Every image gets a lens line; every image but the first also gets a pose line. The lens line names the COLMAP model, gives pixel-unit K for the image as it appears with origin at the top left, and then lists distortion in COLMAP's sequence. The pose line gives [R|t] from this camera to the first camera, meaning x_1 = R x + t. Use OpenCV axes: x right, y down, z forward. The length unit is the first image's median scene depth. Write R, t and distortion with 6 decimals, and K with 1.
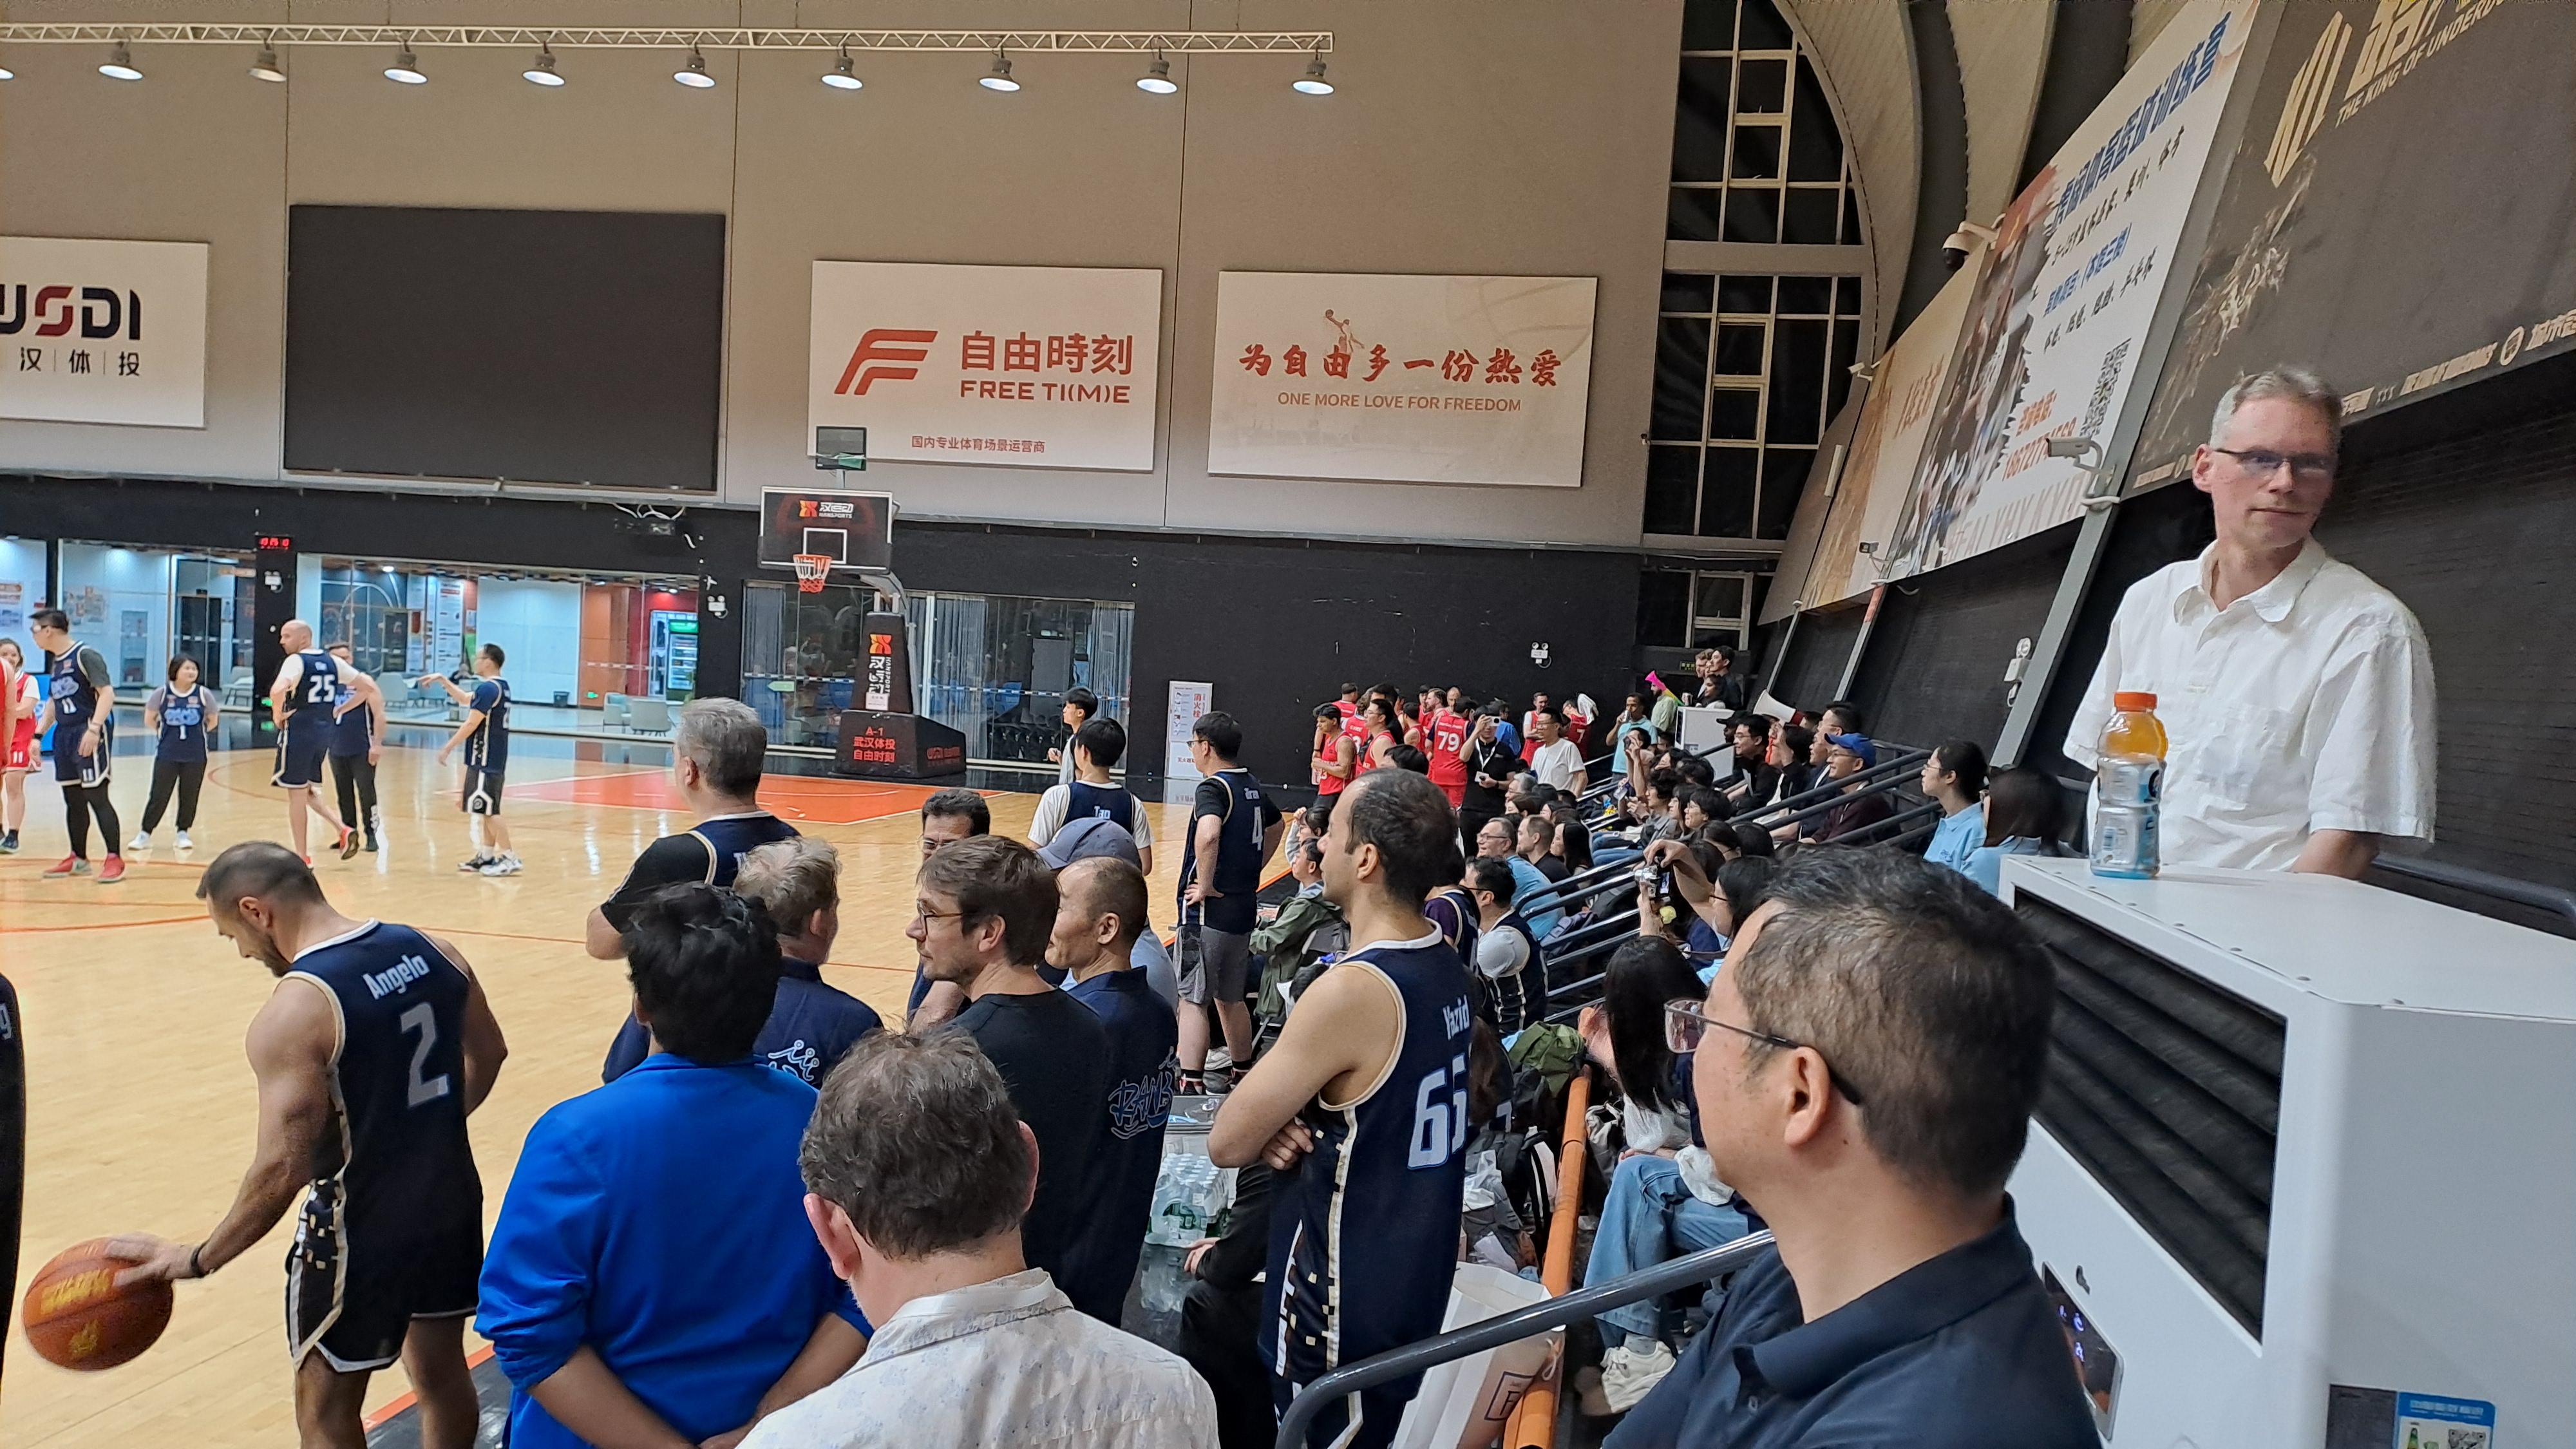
lens RADIAL K [[1790.3, 0, 1291.3], [0, 1790.3, 776.7], [0, 0, 1]] dist [0.063249, -0.061054]
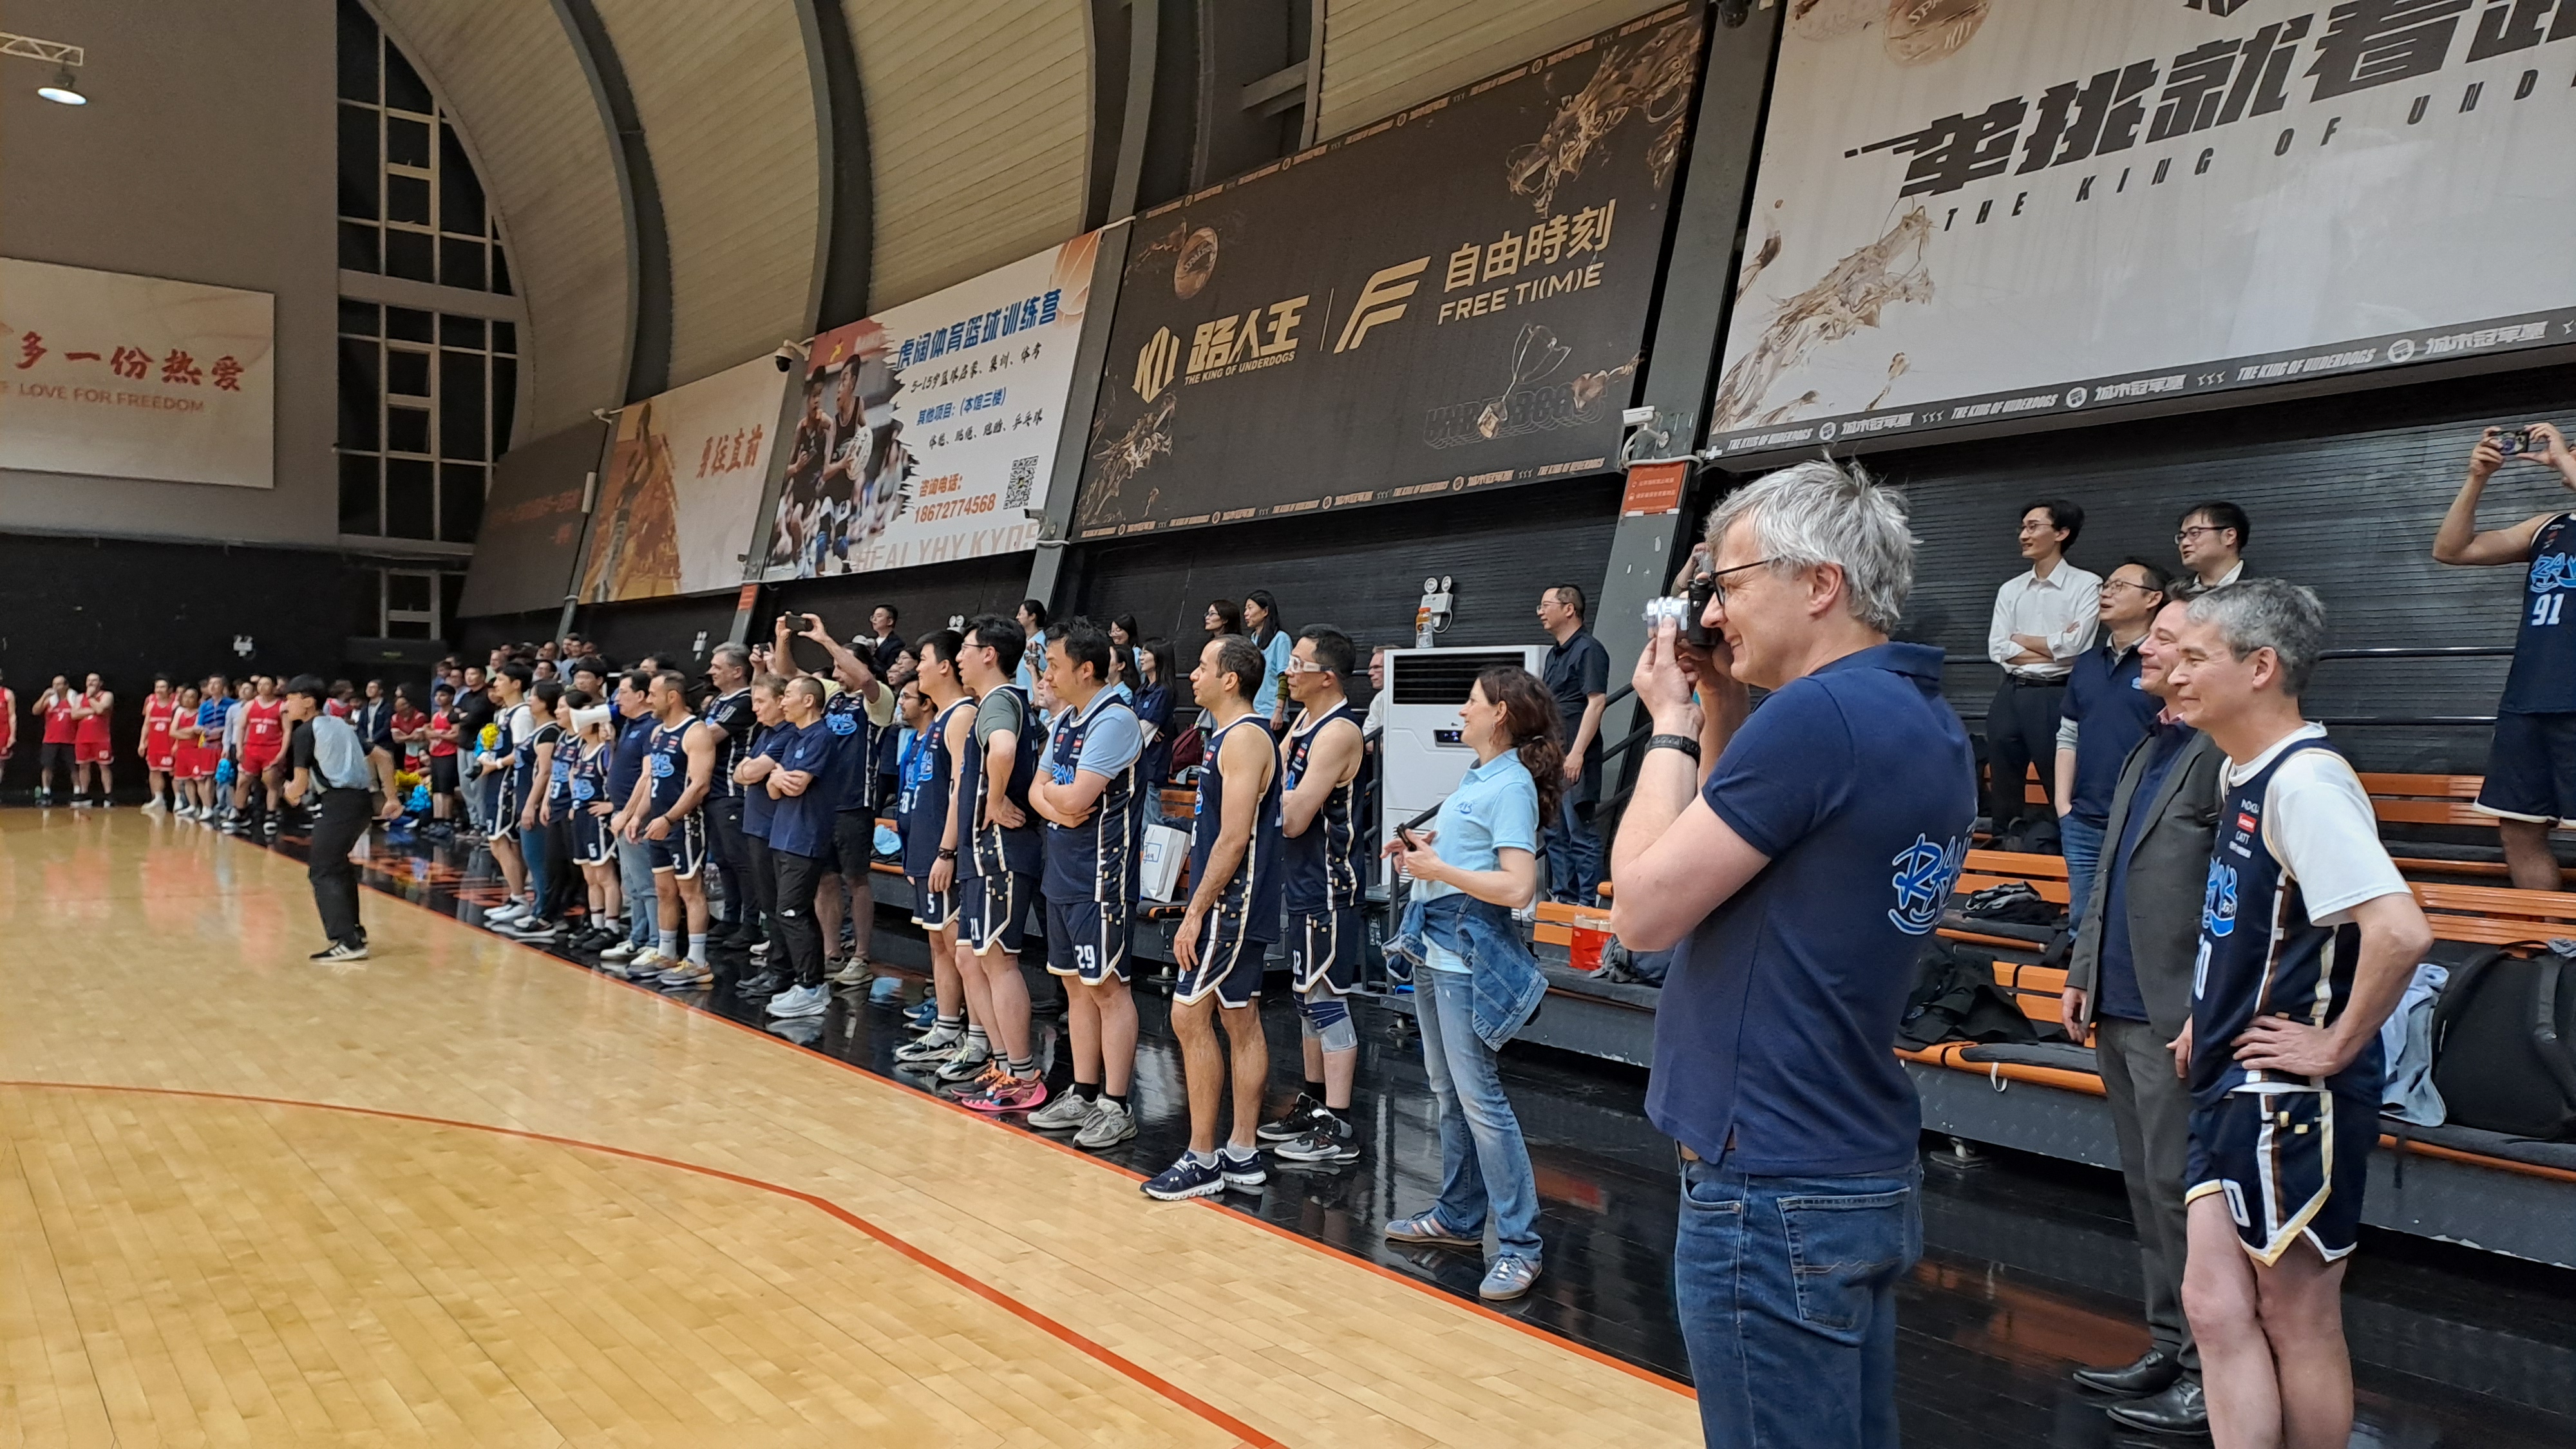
lens RADIAL K [[1816.4, 0, 1126.8], [0, 1816.4, 729.9], [0, 0, 1]] dist [0.143624, -0.165189]
pose [[0.715120, -0.053014, 0.696988, -0.259184], [0.071884, 0.997411, 0.002111, 0.015138], [-0.695295, 0.048592, 0.717079, -0.133952]]
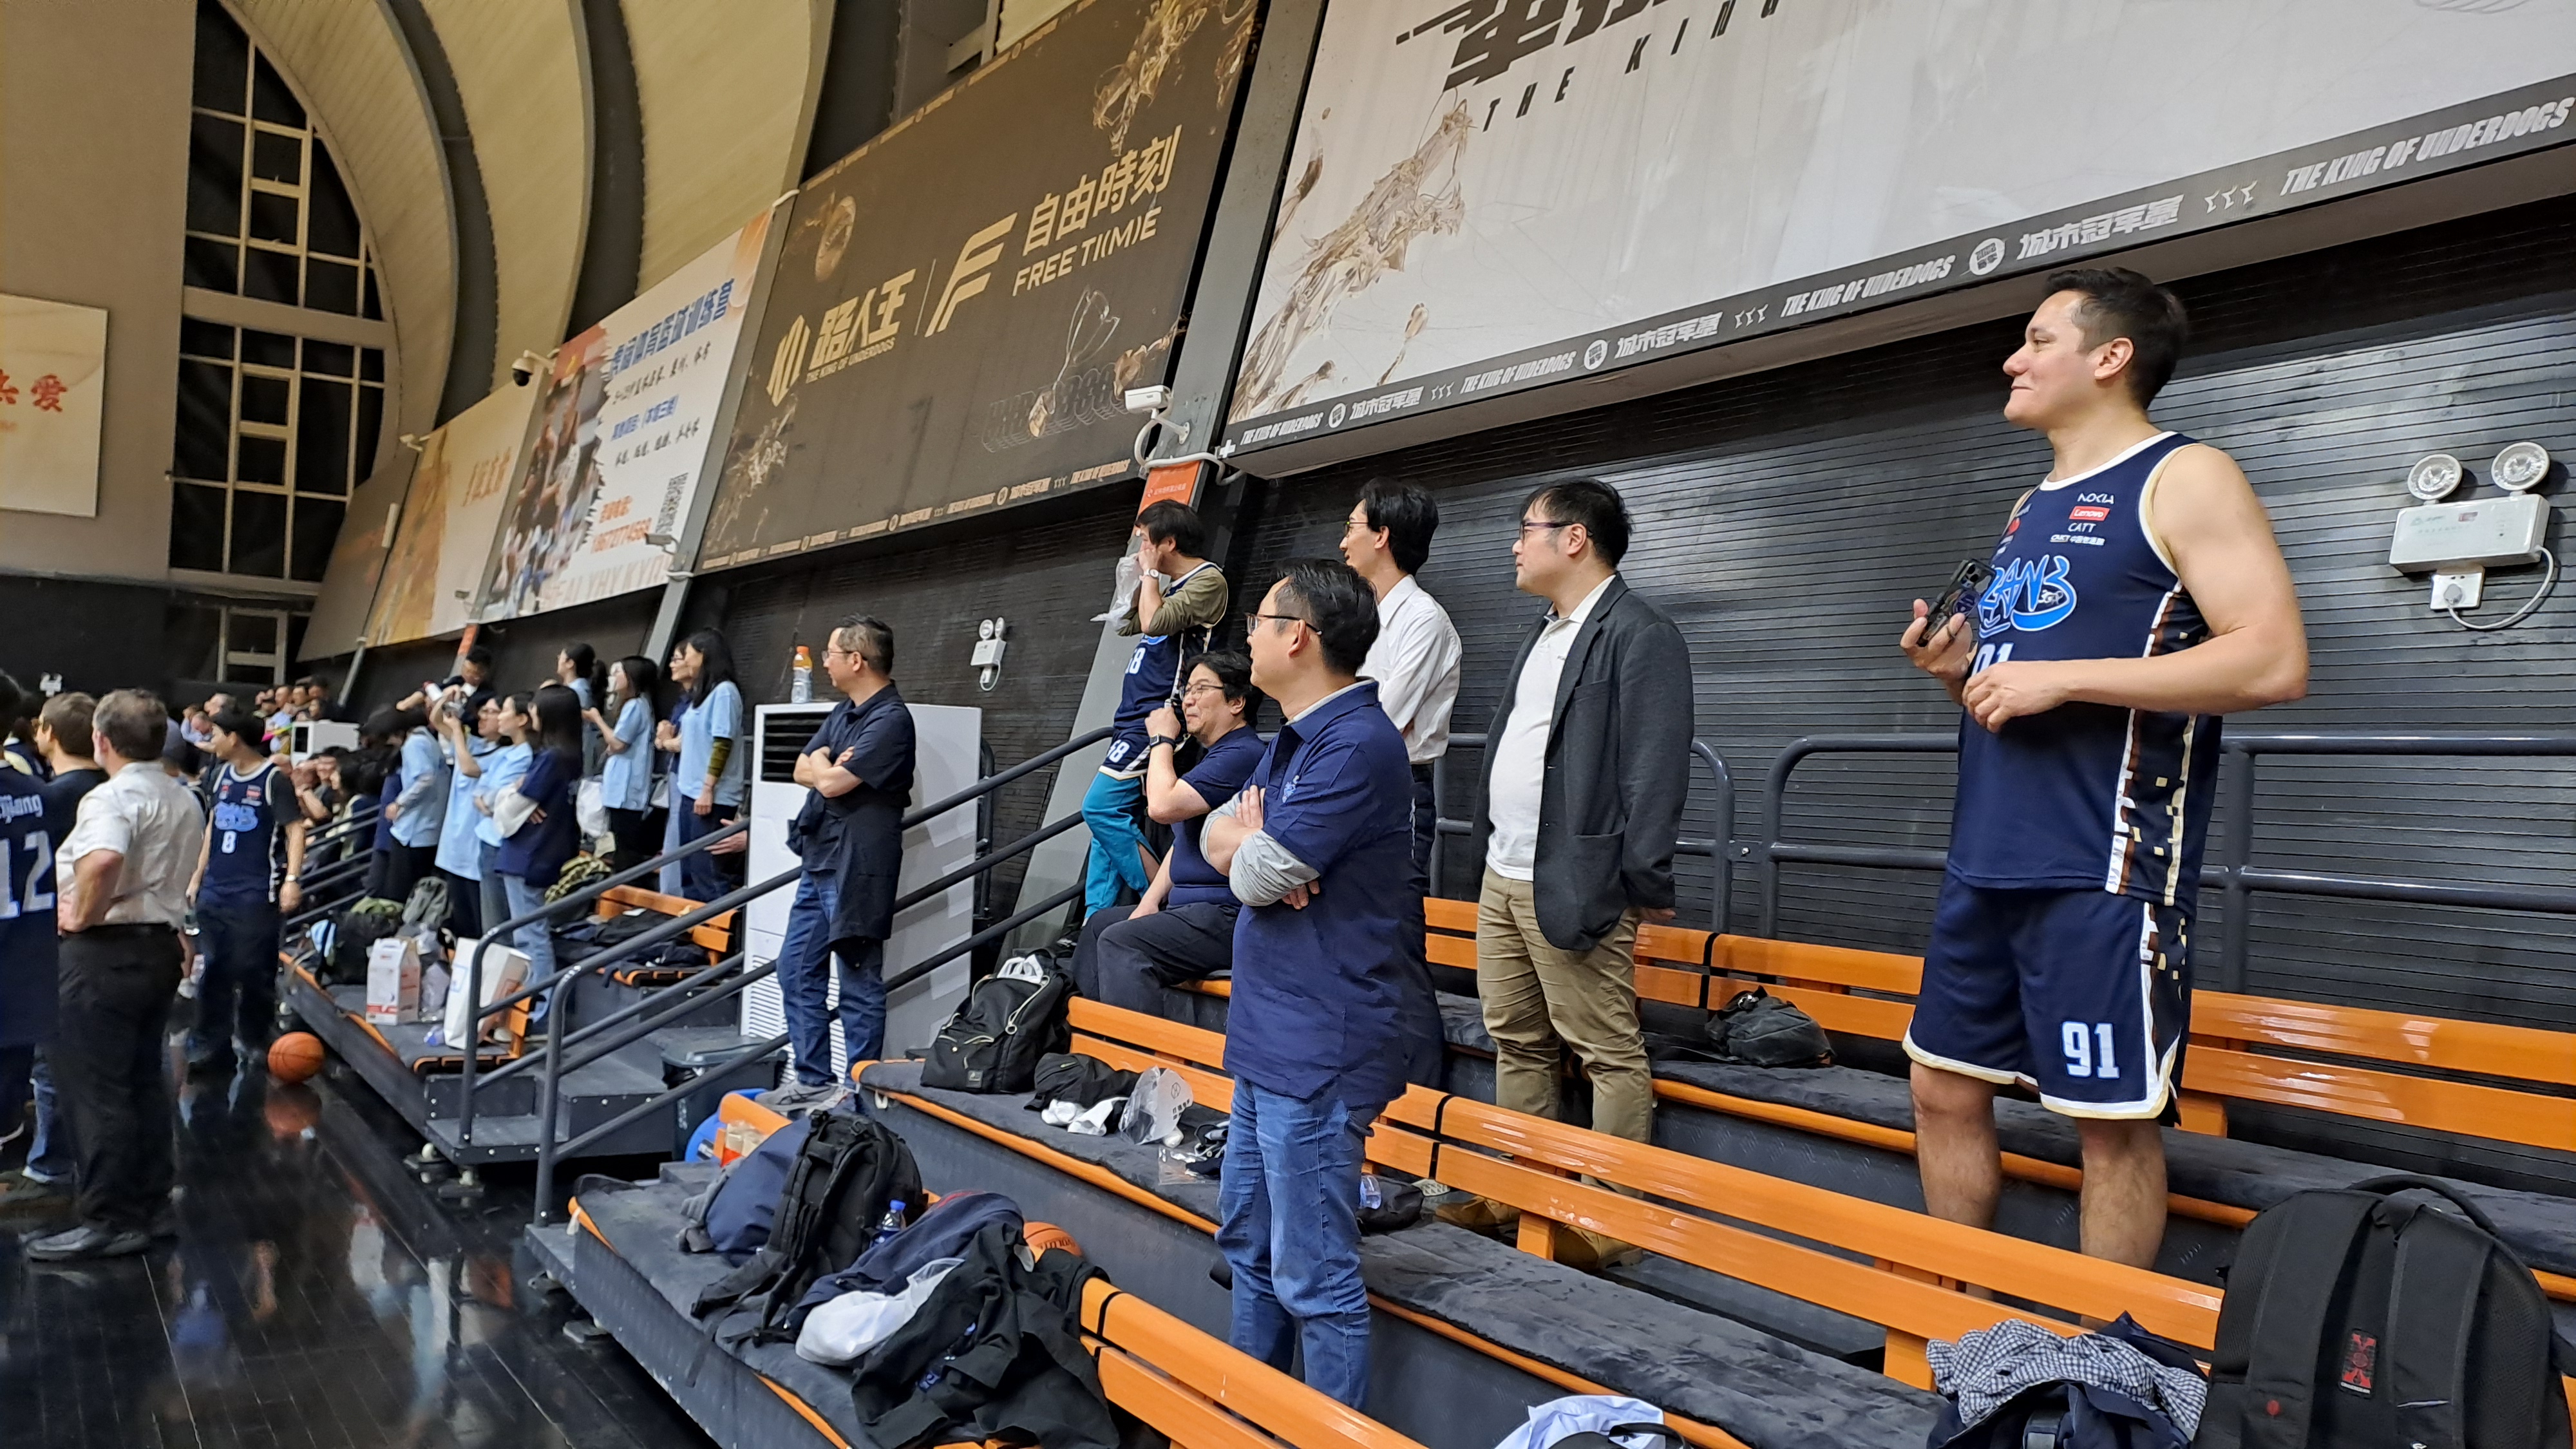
lens RADIAL K [[1839.5, 0, 1112.8], [0, 1839.5, 711.7], [0, 0, 1]] dist [0.093689, 0.000290]
pose [[0.754861, 0.001948, 0.655882, -0.100121], [0.040757, 0.997924, -0.049871, 0.019759], [-0.654617, 0.064378, 0.753214, -0.141911]]
